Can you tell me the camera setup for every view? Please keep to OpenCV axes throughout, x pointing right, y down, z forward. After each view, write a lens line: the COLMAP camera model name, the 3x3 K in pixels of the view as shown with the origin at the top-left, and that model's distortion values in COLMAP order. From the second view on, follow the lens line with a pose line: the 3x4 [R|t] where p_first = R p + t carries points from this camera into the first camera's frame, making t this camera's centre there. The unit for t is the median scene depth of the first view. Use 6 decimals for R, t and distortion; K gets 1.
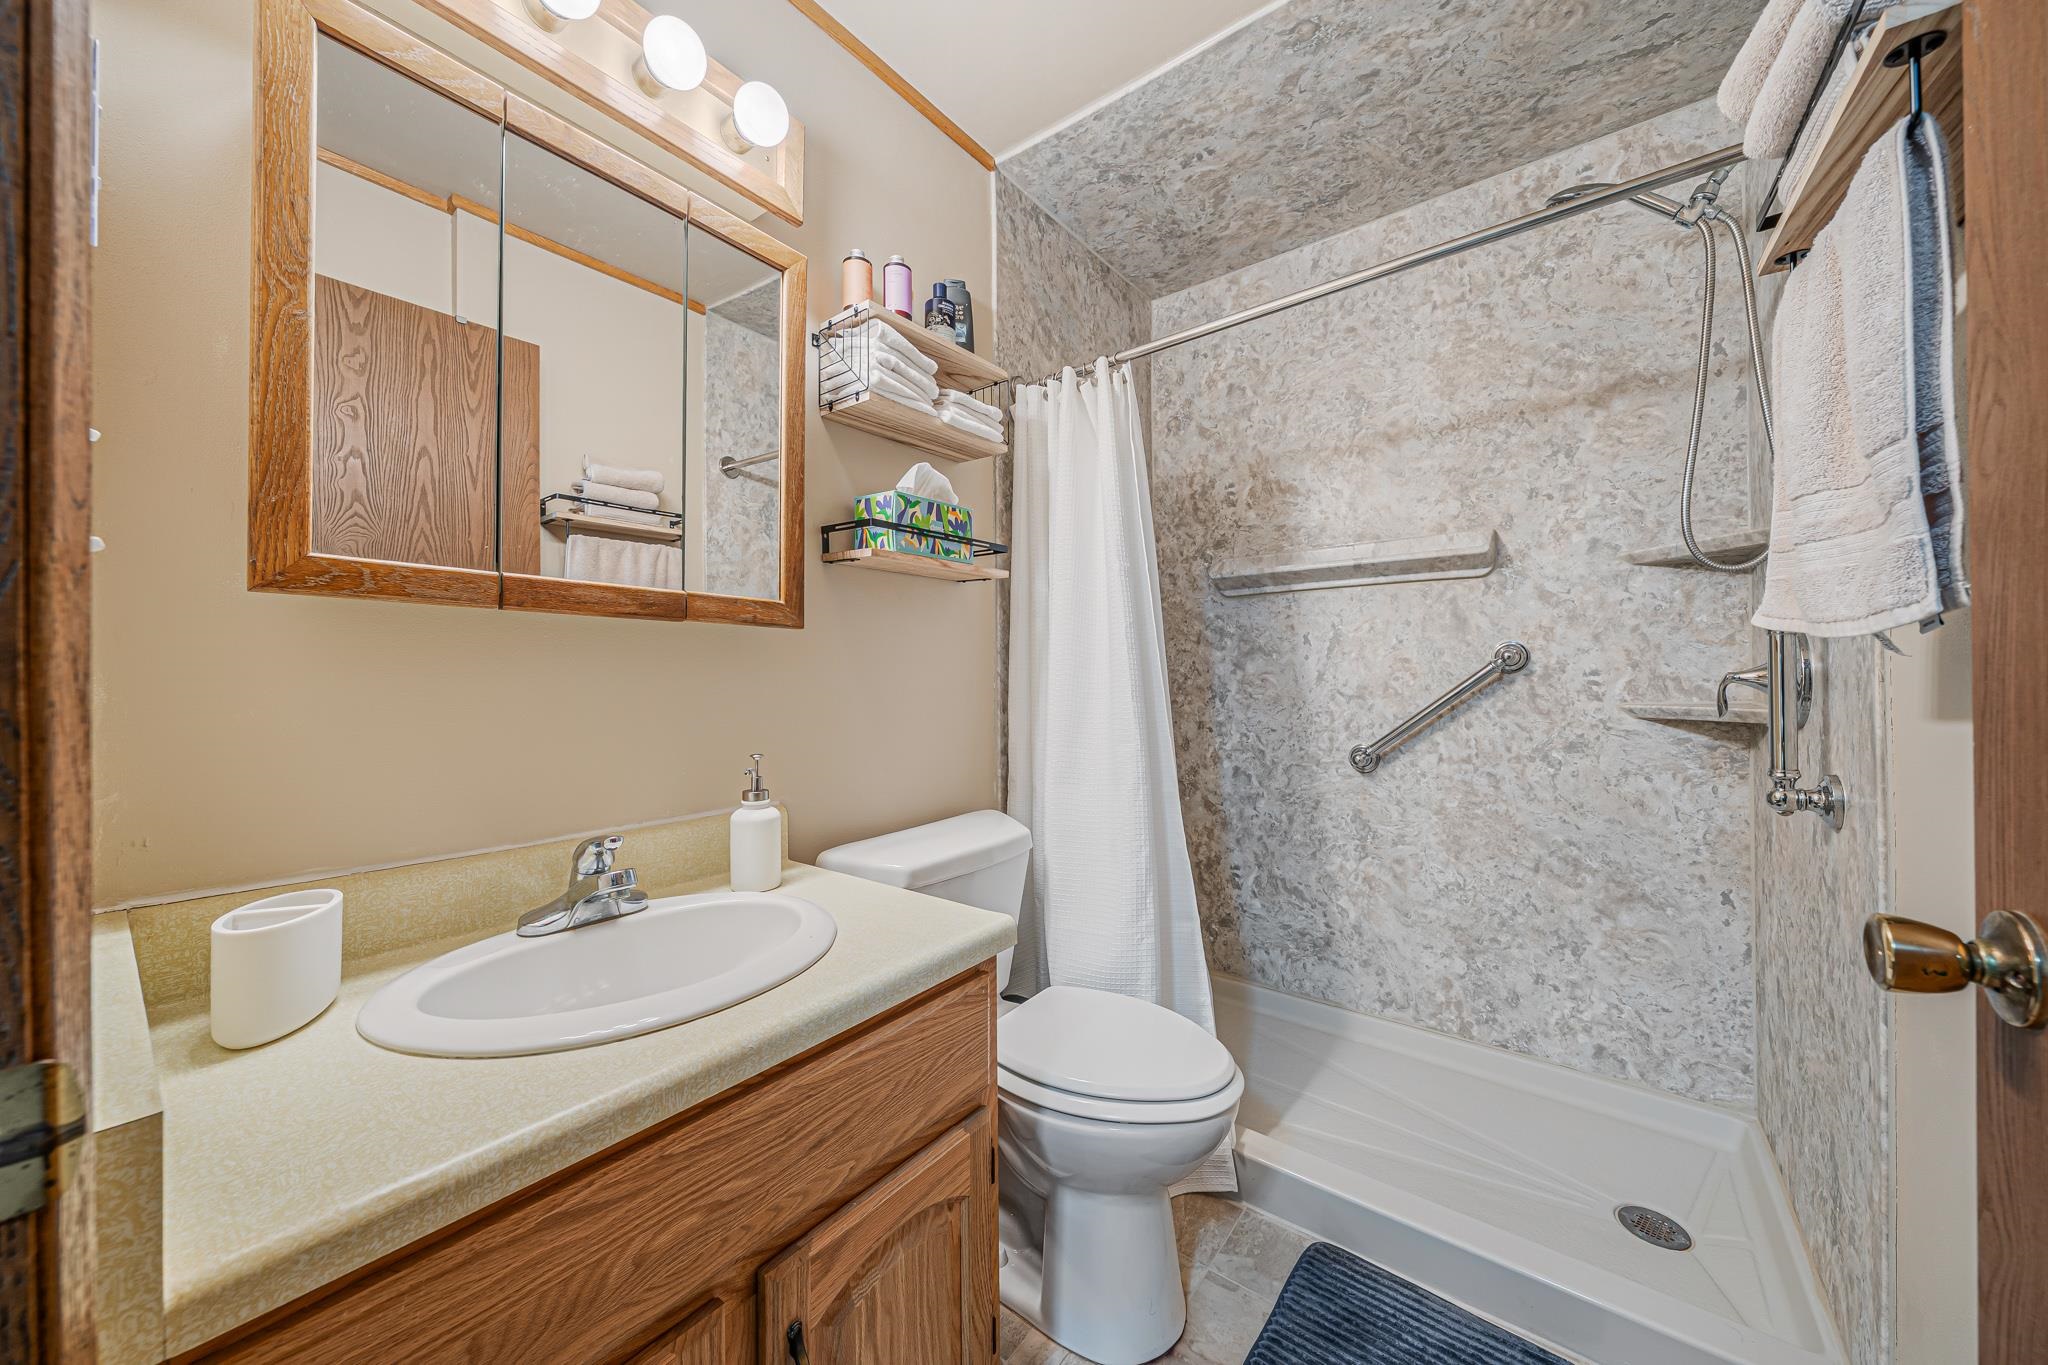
lens RADIAL K [[715.6, 0, 1029.7], [0, 715.6, 678.0], [0, 0, 1]] dist [-0.005015, -0.000073]
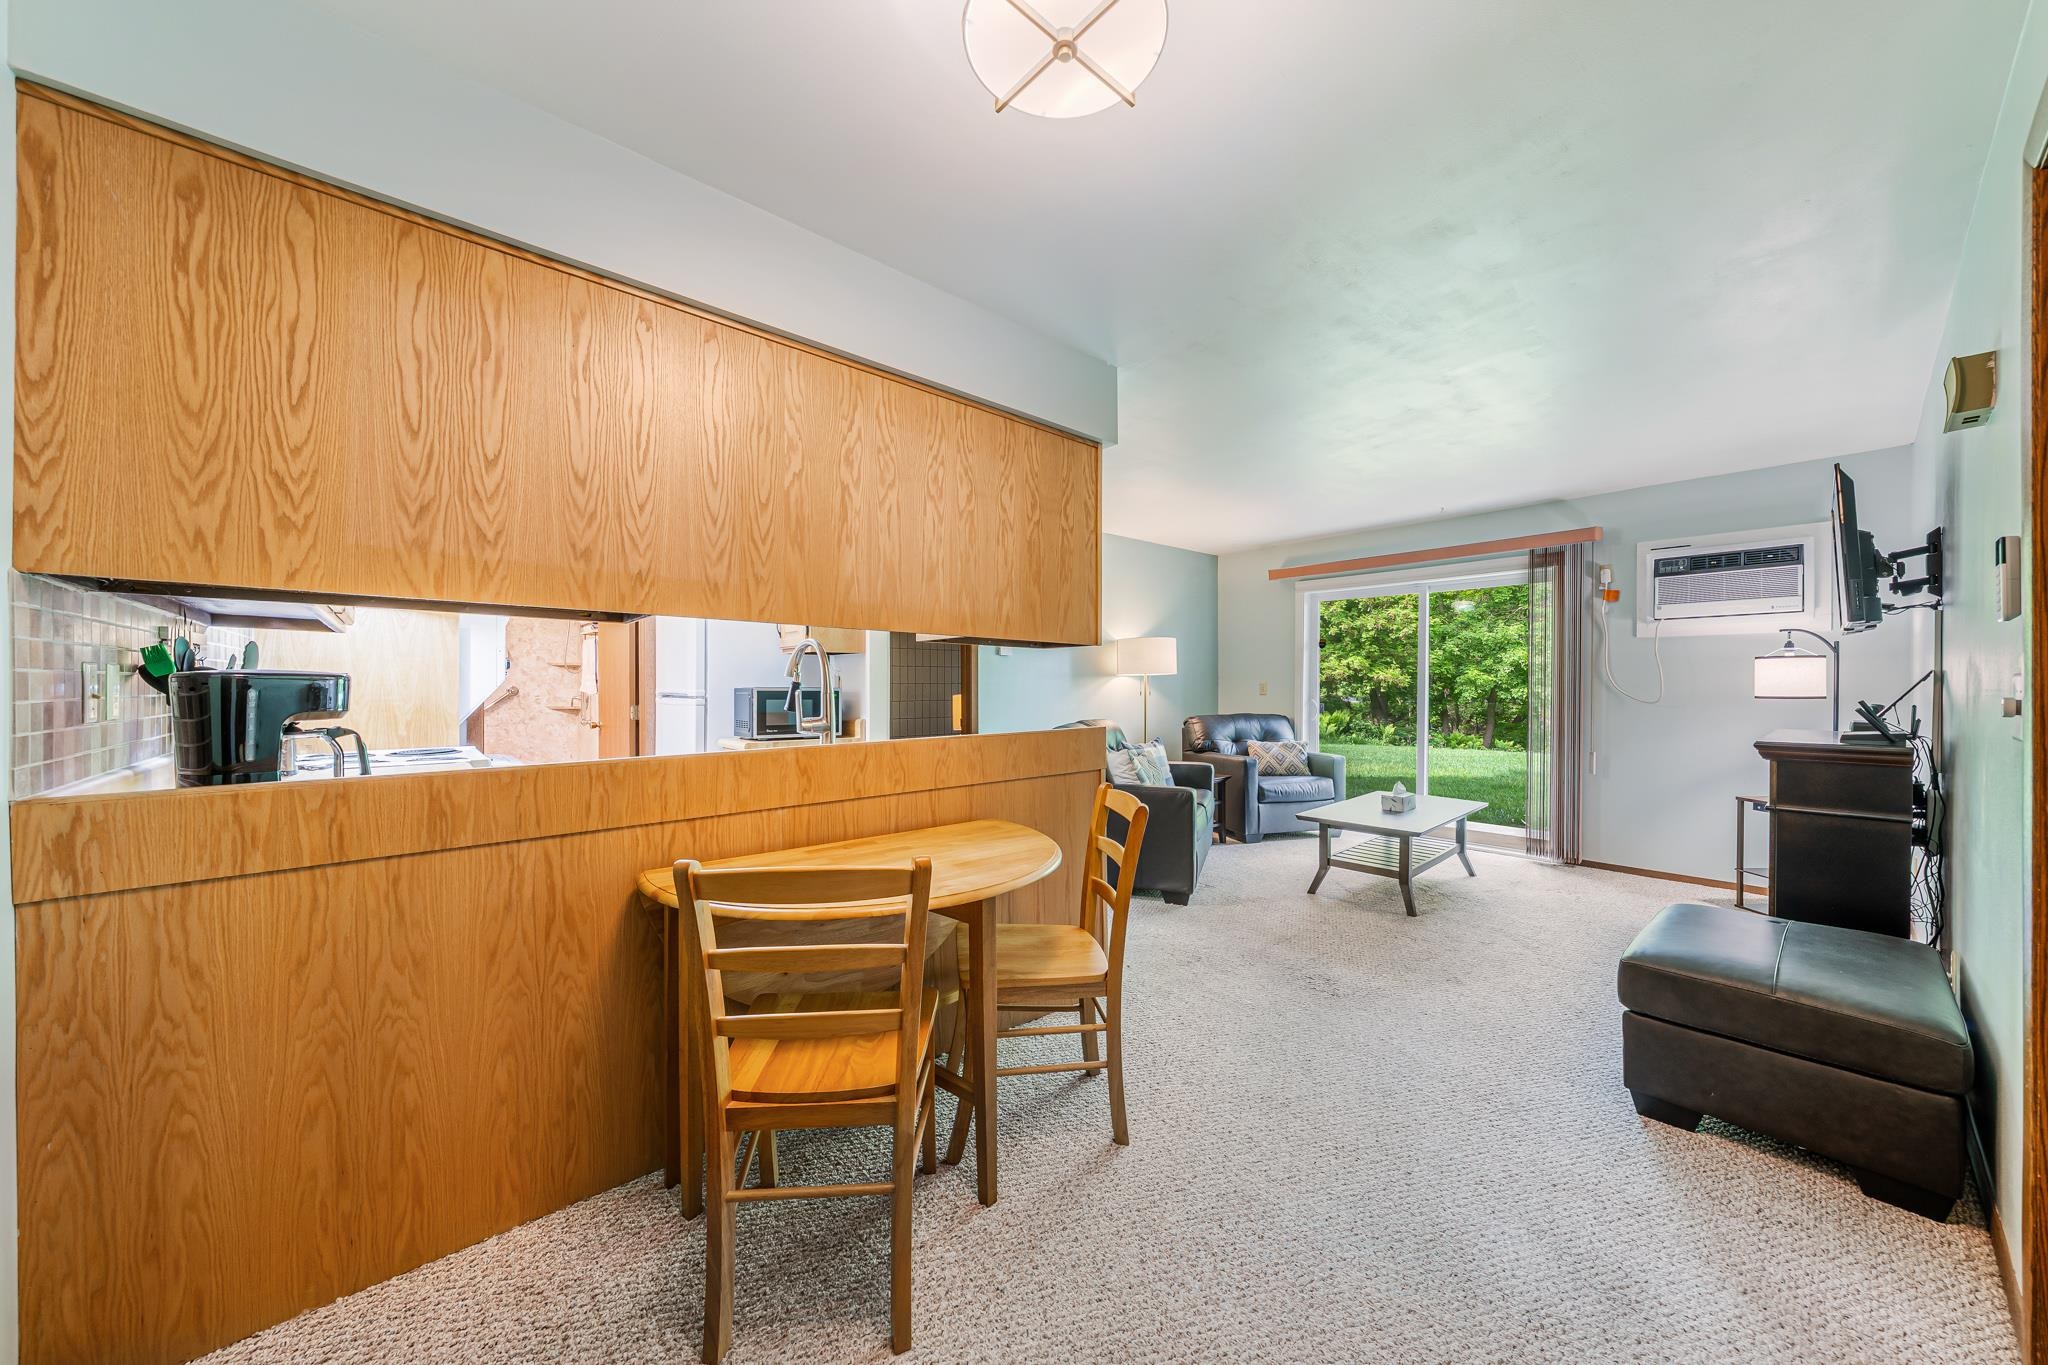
lens RADIAL K [[715.6, 0, 1025.9], [0, 715.6, 689.0], [0, 0, 1]] dist [-0.005015, -0.000073]
pose [[0.203383, 0.005673, 0.979083, -1.742820], [-0.003339, 0.999981, -0.005100, -0.026718], [-0.979094, -0.002232, 0.203398, -1.656822]]
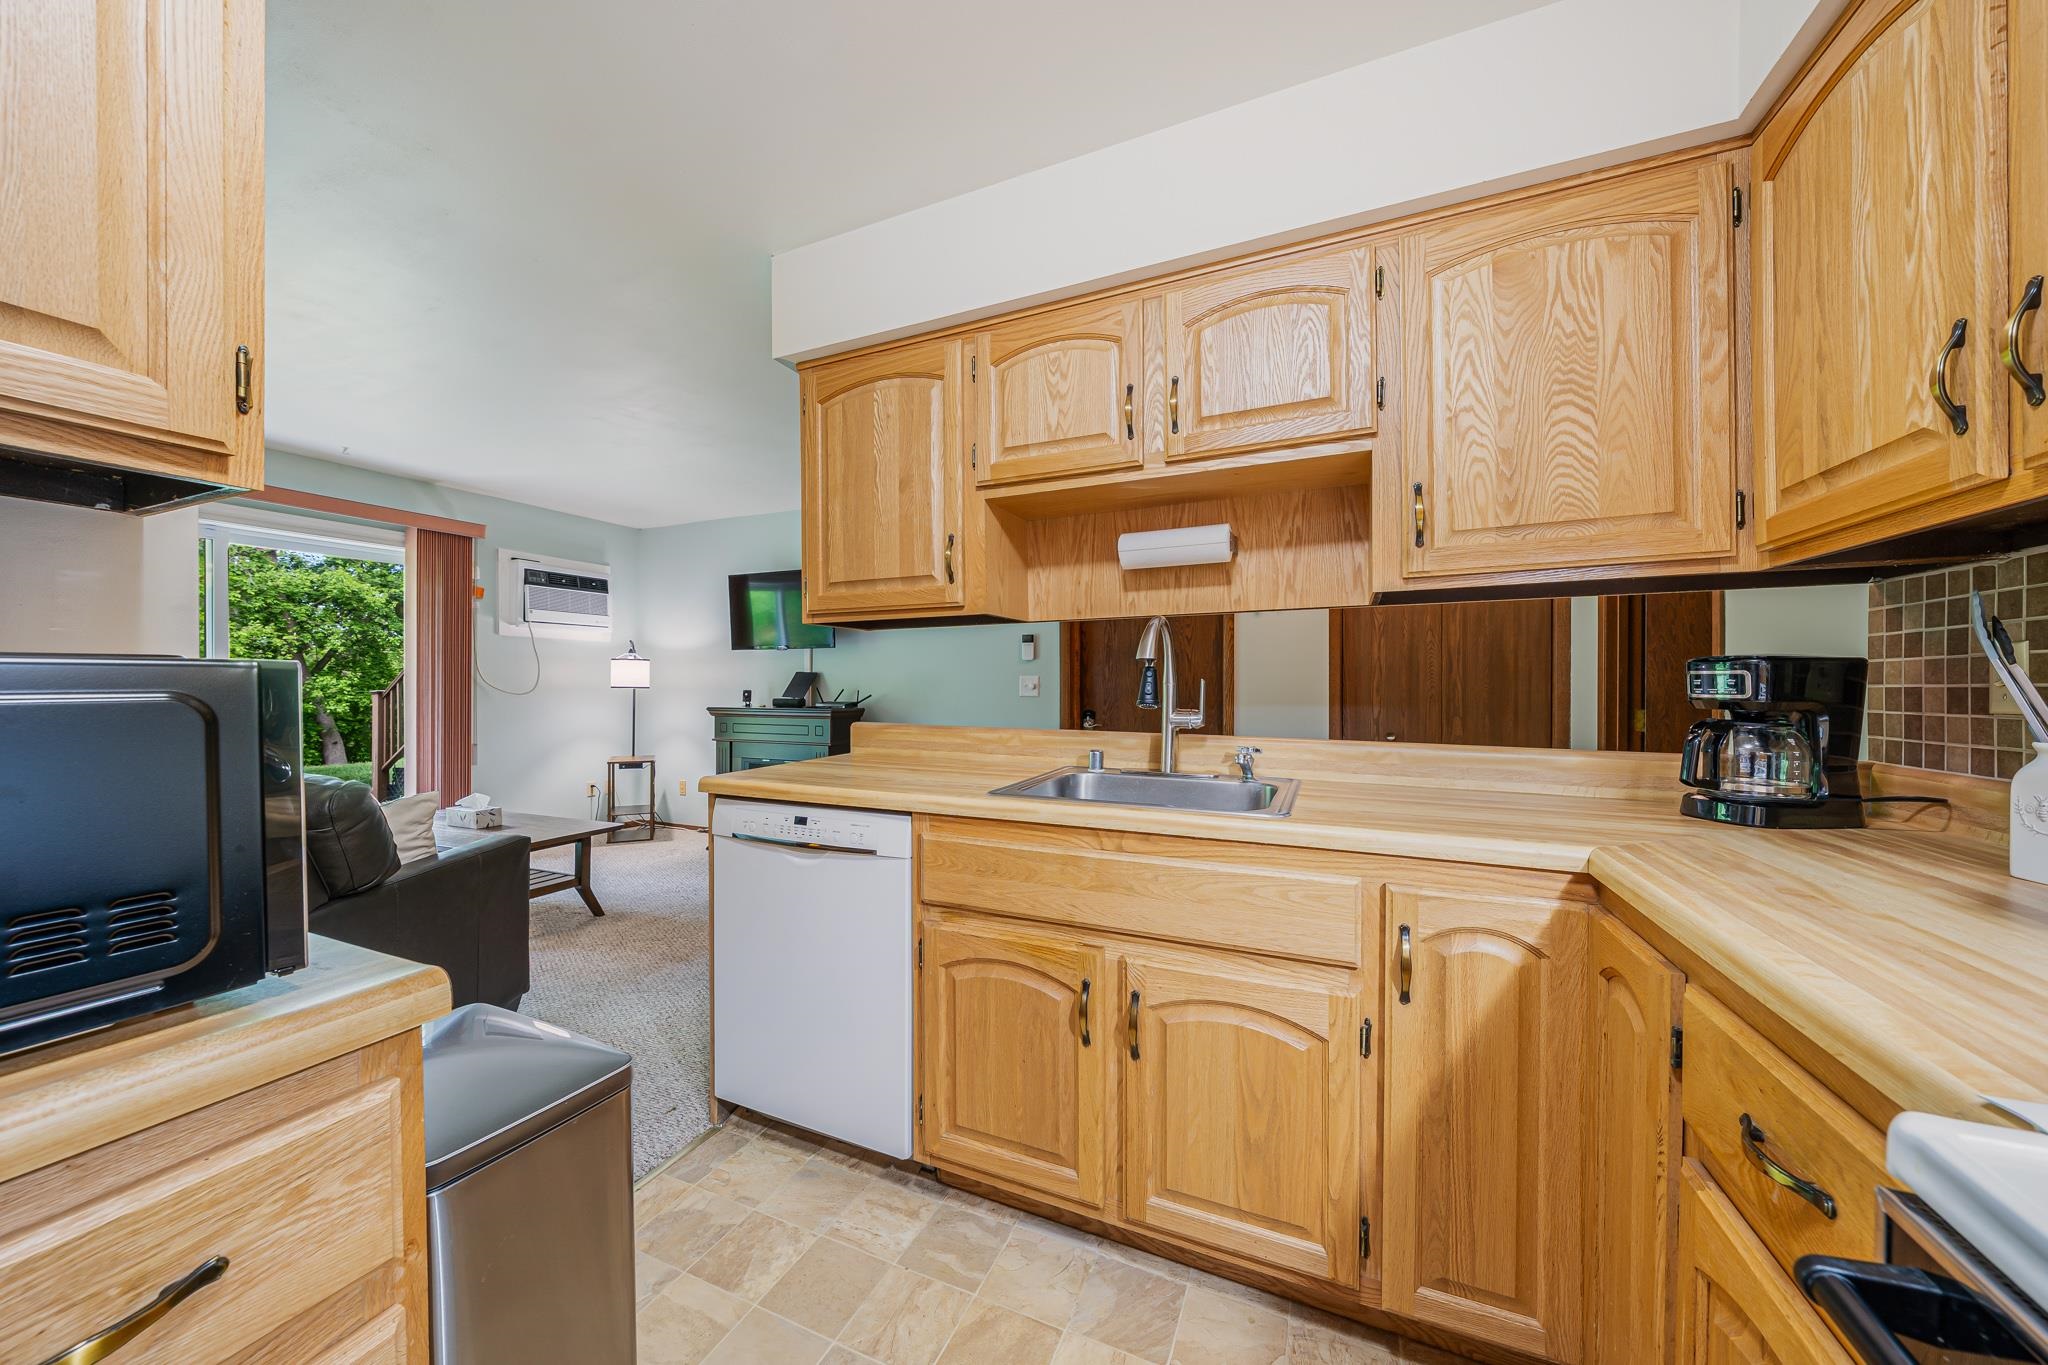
lens RADIAL K [[715.6, 0, 1031.1], [0, 715.6, 684.9], [0, 0, 1]] dist [-0.005015, -0.000073]
pose [[-0.971890, 0.008372, -0.235287, -0.399386], [0.008052, 0.999965, 0.002322, -0.026028], [0.235299, 0.000362, -0.971923, -0.314431]]
